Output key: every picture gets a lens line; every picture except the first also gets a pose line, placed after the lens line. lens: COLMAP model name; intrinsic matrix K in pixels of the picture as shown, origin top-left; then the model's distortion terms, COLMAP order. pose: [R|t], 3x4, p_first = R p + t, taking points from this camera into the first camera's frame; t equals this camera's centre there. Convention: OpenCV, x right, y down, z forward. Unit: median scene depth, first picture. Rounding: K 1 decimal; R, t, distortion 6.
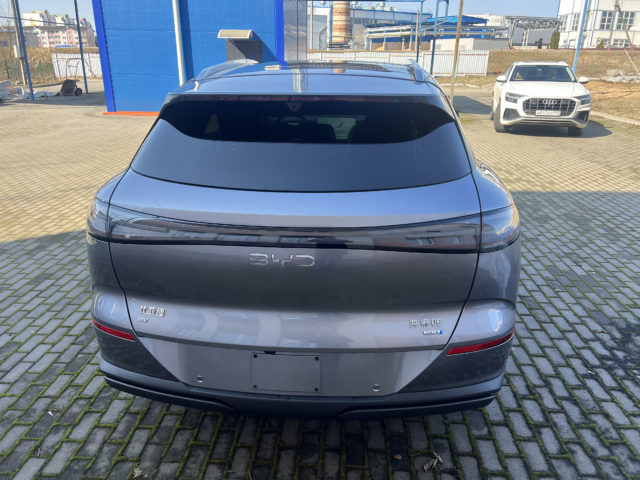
lens RADIAL K [[490.4, 0, 320.0], [0, 490.4, 240.0], [0, 0, 1]] dist [0.002176, -0.002157]
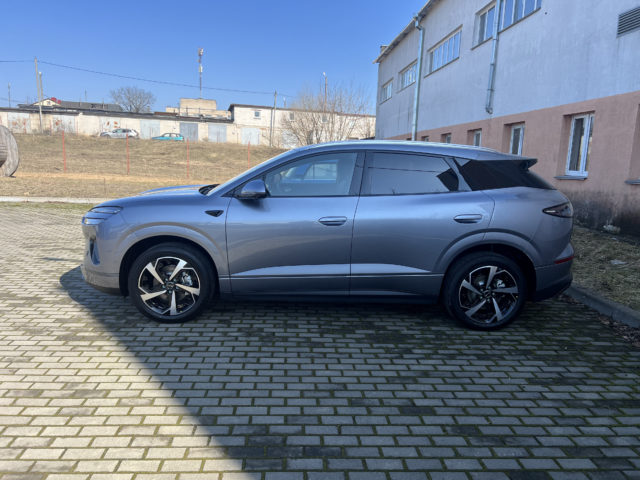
lens RADIAL K [[490.4, 0, 320.0], [0, 490.4, 240.0], [0, 0, 1]] dist [0.002176, -0.002157]
pose [[-0.119599, -0.203912, 0.971656, -1.411648], [0.305289, 0.923710, 0.231427, -0.447125], [-0.944719, 0.324314, -0.048223, 1.235544]]
